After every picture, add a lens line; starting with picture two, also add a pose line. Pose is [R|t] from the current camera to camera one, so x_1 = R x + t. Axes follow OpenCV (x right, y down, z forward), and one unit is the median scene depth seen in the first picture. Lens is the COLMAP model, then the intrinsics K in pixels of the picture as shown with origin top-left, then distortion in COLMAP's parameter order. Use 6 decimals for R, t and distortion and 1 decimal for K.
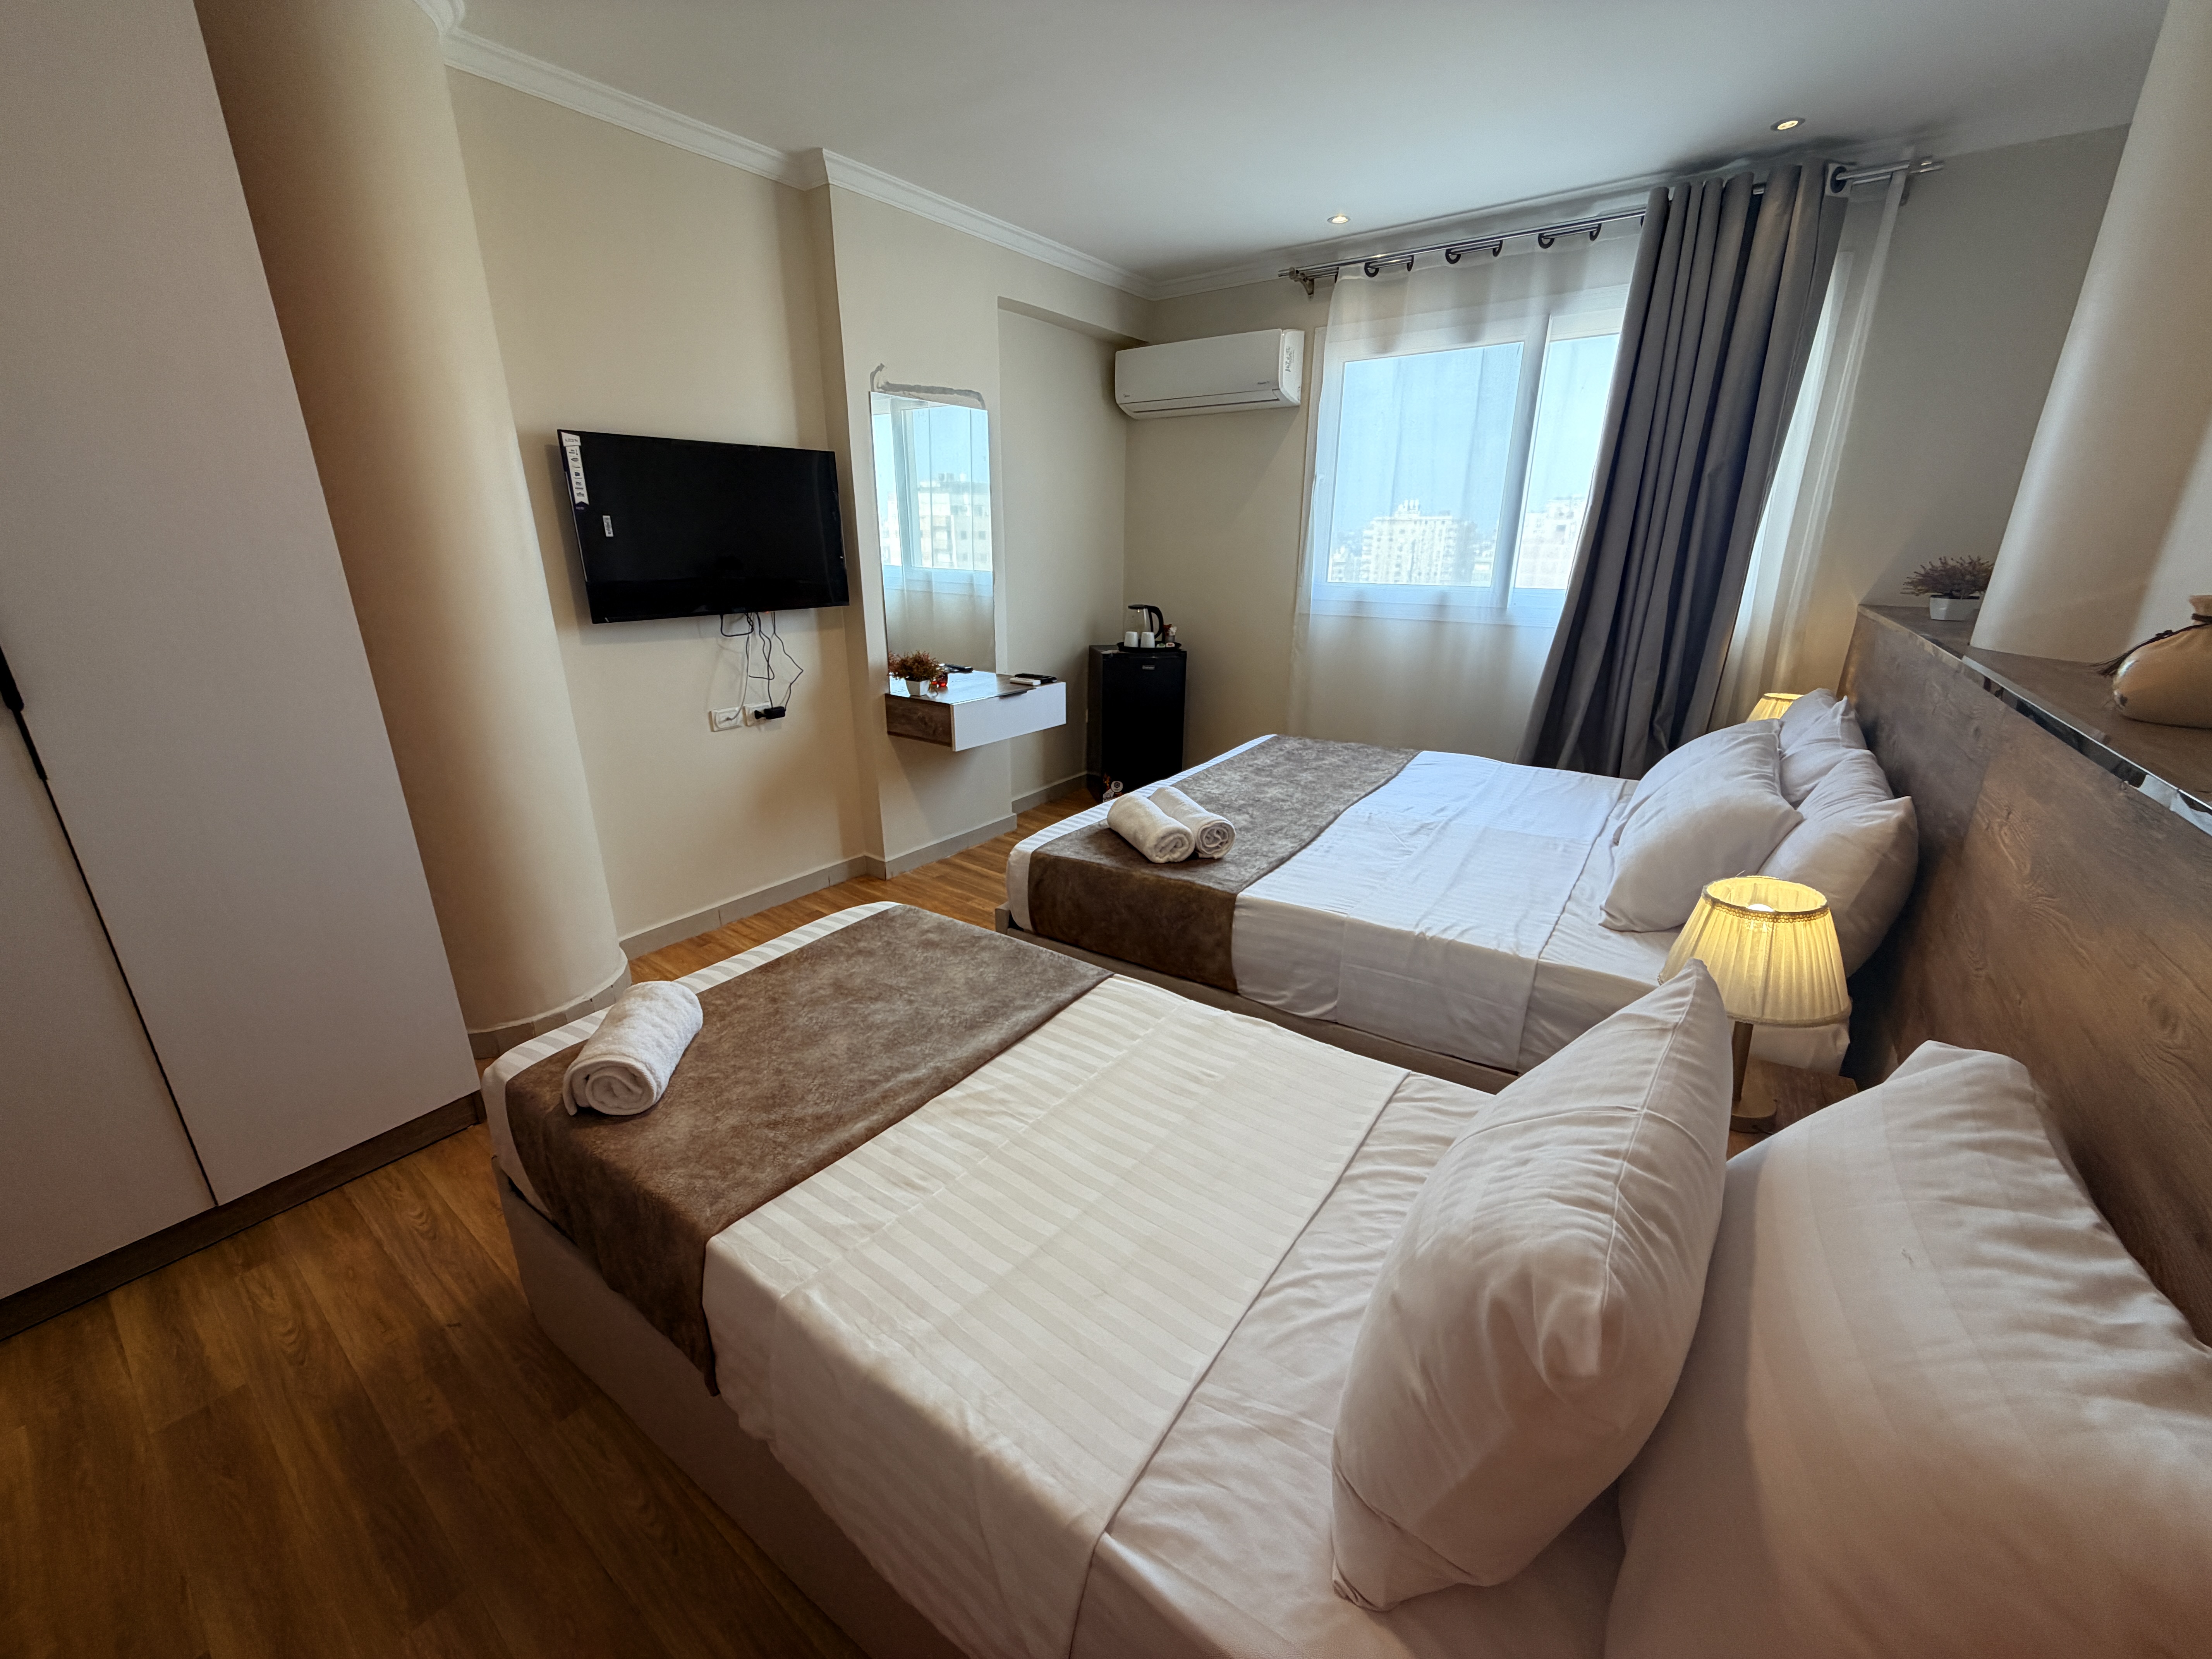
lens RADIAL K [[885.0, 0, 1106.0], [0, 885.0, 829.5], [0, 0, 1]] dist [0.000171, 0.000023]
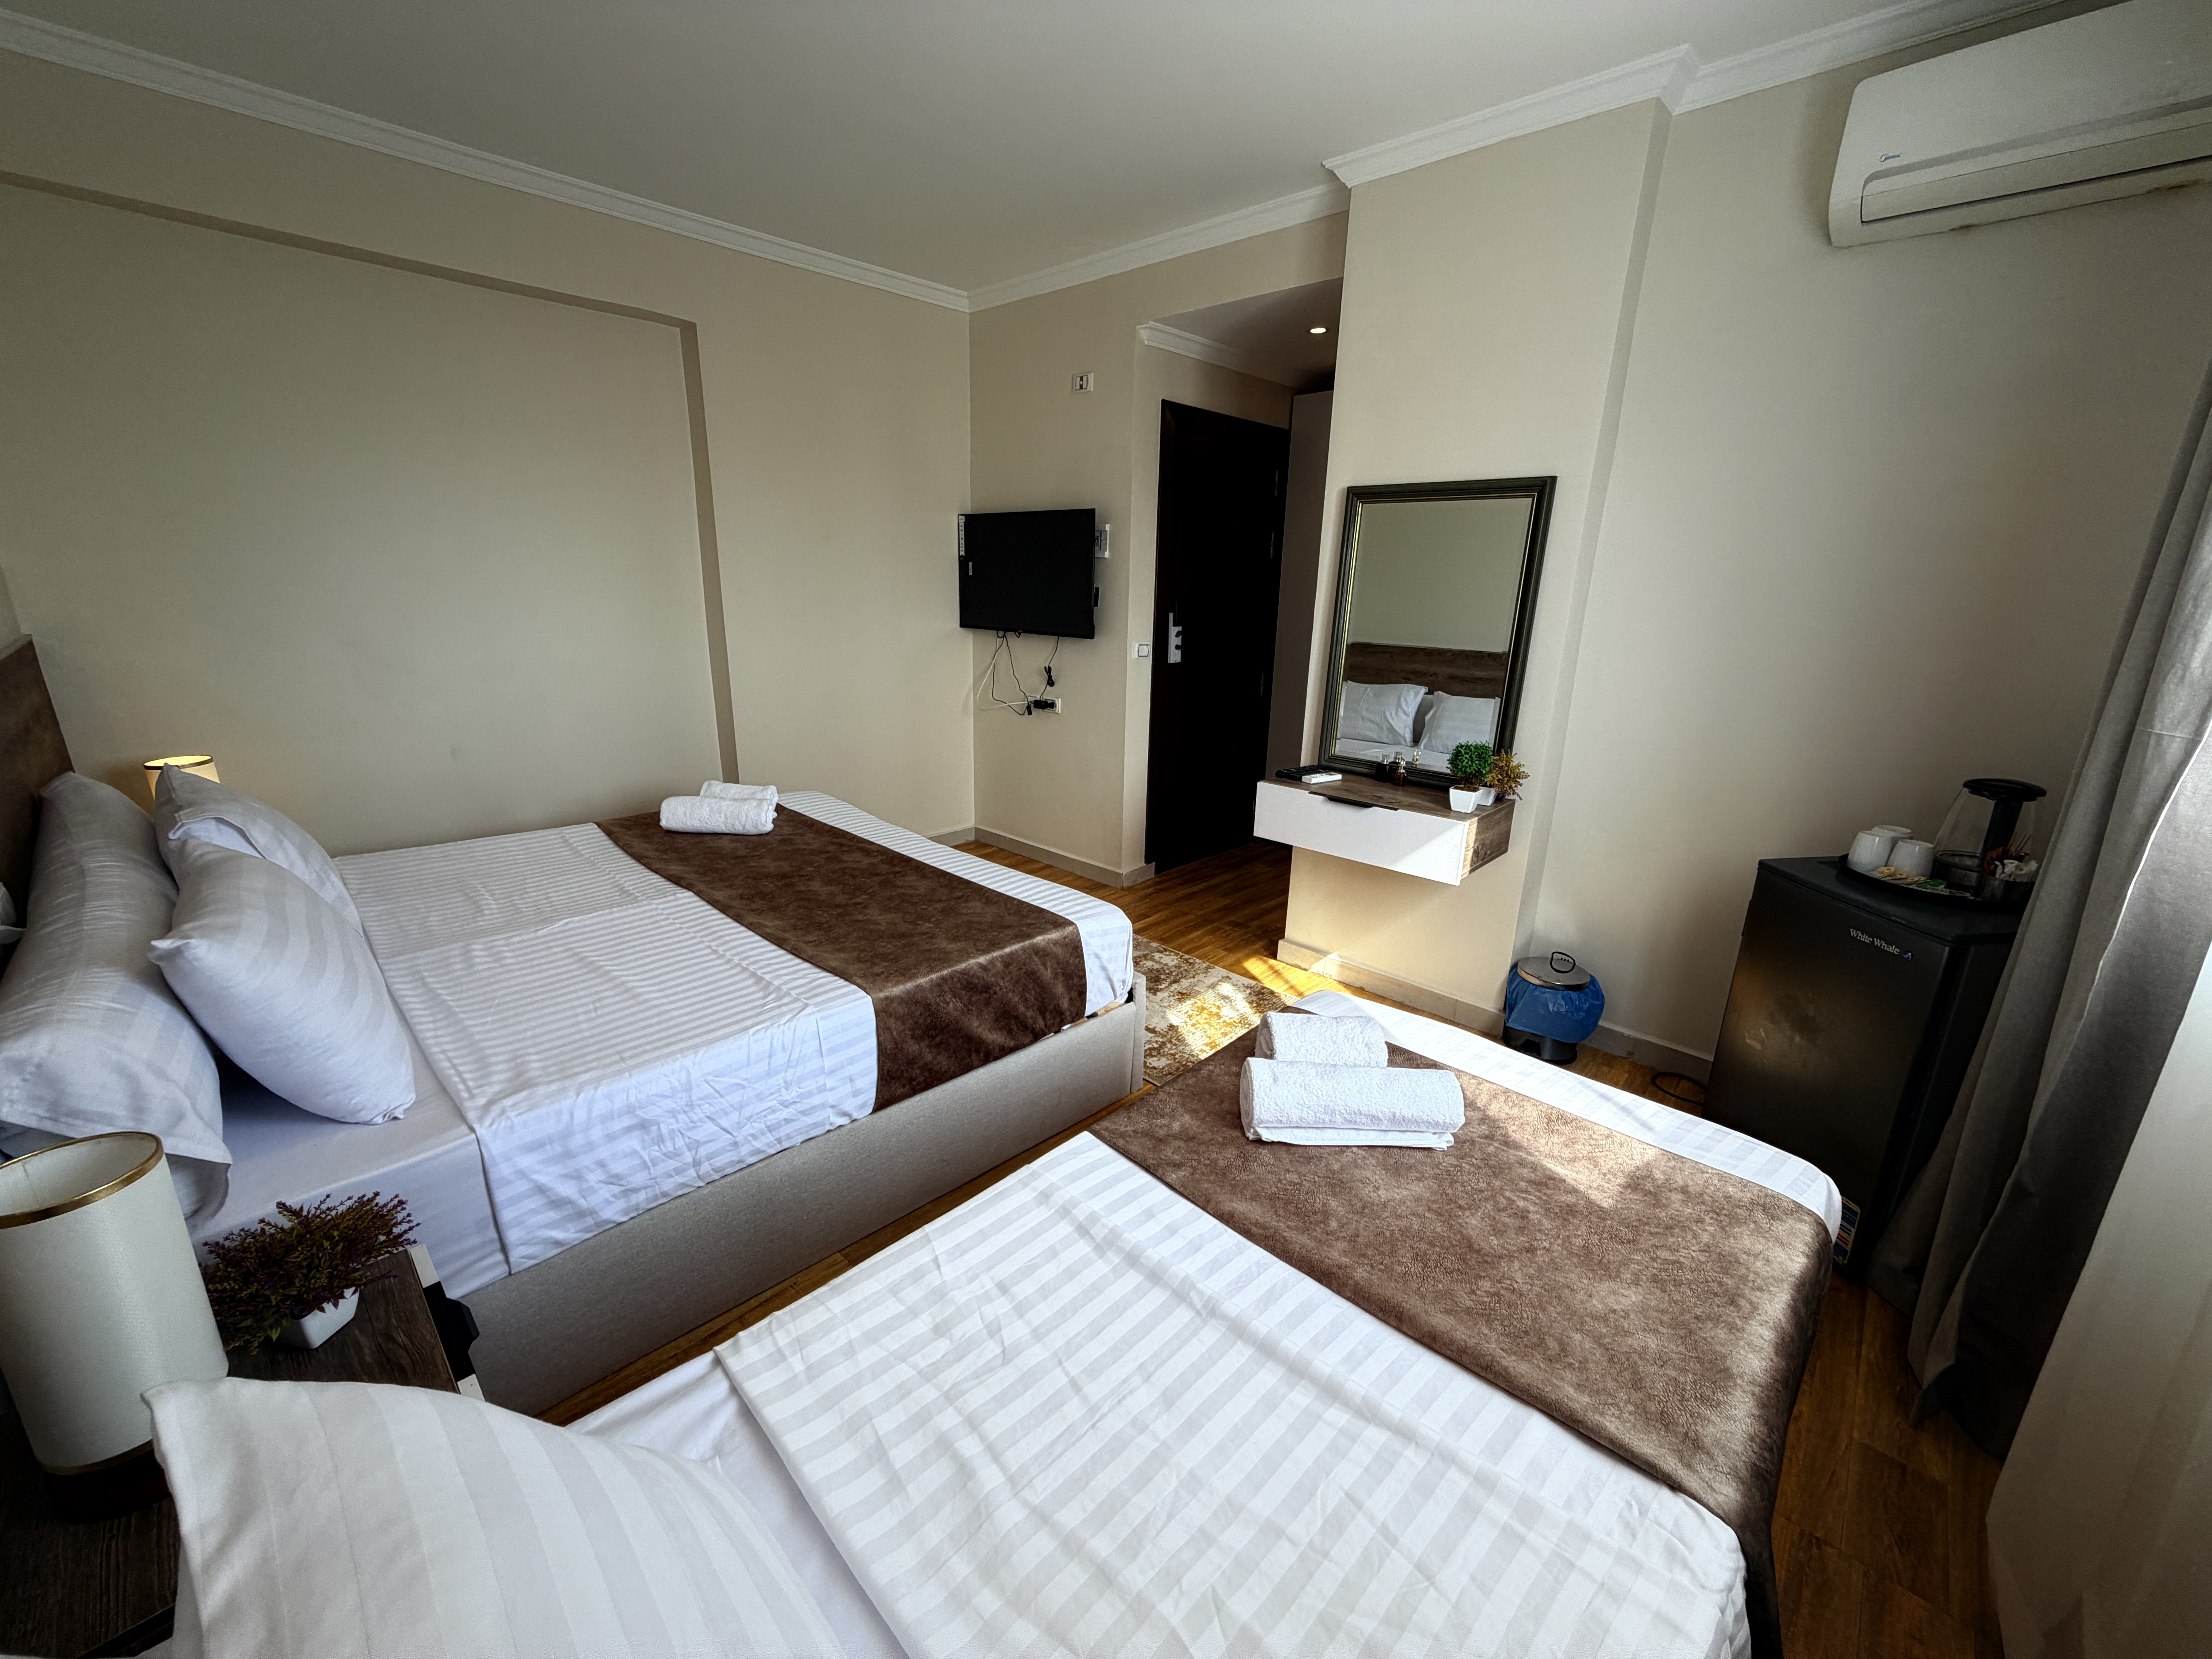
lens RADIAL K [[885.0, 0, 1106.0], [0, 885.0, 829.5], [0, 0, 1]] dist [0.000171, 0.000023]
pose [[-0.160434, 0.260855, -0.951954, 0.942035], [-0.351418, 0.886155, 0.302050, -0.441718], [0.922370, 0.382993, -0.050500, 1.324934]]
